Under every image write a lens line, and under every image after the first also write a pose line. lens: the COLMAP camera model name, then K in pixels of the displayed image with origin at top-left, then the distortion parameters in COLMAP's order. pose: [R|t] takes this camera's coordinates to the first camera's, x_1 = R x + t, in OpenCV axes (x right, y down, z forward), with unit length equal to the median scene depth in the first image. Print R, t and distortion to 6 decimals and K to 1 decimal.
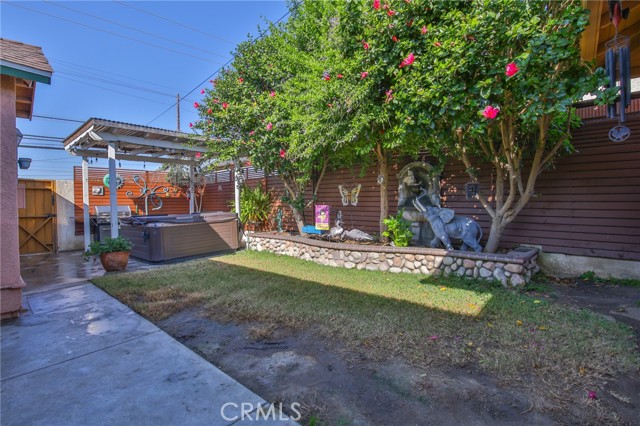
lens RADIAL K [[291.9, 0, 319.5], [0, 291.9, 210.3], [0, 0, 1]] dist [-0.005735, -0.008900]
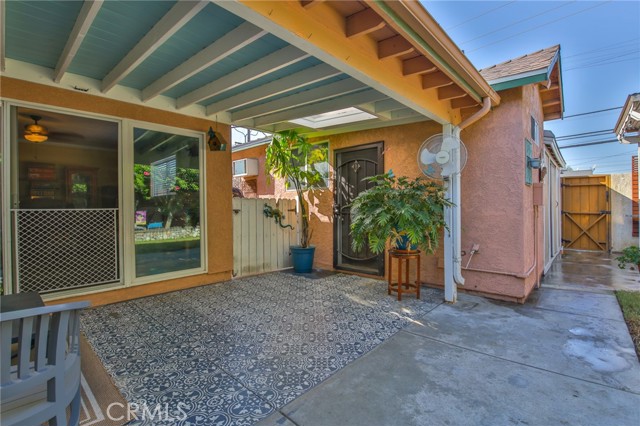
lens RADIAL K [[291.9, 0, 317.5], [0, 291.9, 208.2], [0, 0, 1]] dist [-0.005735, -0.008900]
pose [[-0.010974, 0.015238, -0.999824, 0.020417], [-0.009866, 0.999834, 0.015346, -0.001801], [0.999891, 0.010033, -0.010822, 0.070065]]
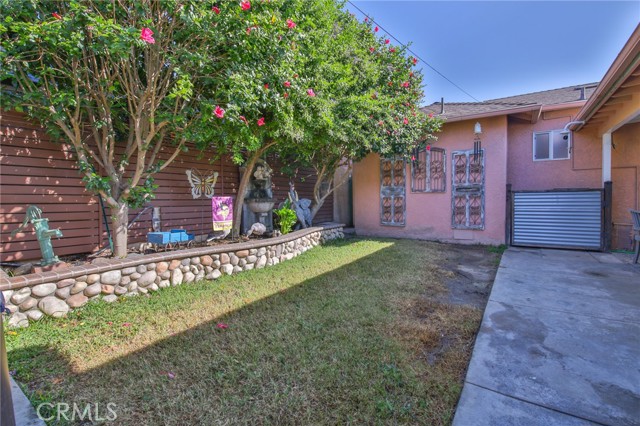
lens RADIAL K [[291.9, 0, 319.1], [0, 291.9, 208.0], [0, 0, 1]] dist [-0.005735, -0.008900]
pose [[-0.113218, -0.022488, 0.993316, -0.546196], [0.038923, 0.998876, 0.027051, 0.000249], [-0.992808, 0.041726, -0.112215, 0.610423]]
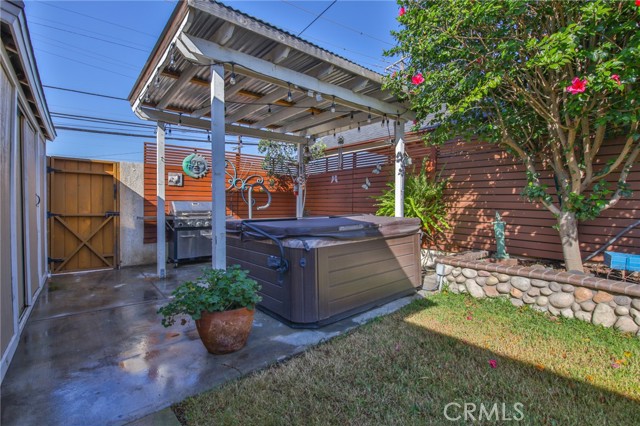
lens RADIAL K [[291.9, 0, 321.6], [0, 291.9, 208.6], [0, 0, 1]] dist [-0.005735, -0.008900]
pose [[0.987793, 0.021050, -0.154342, -0.345577], [-0.022077, 0.999744, -0.004942, -0.002272], [0.154198, 0.008289, 0.988005, 0.408690]]
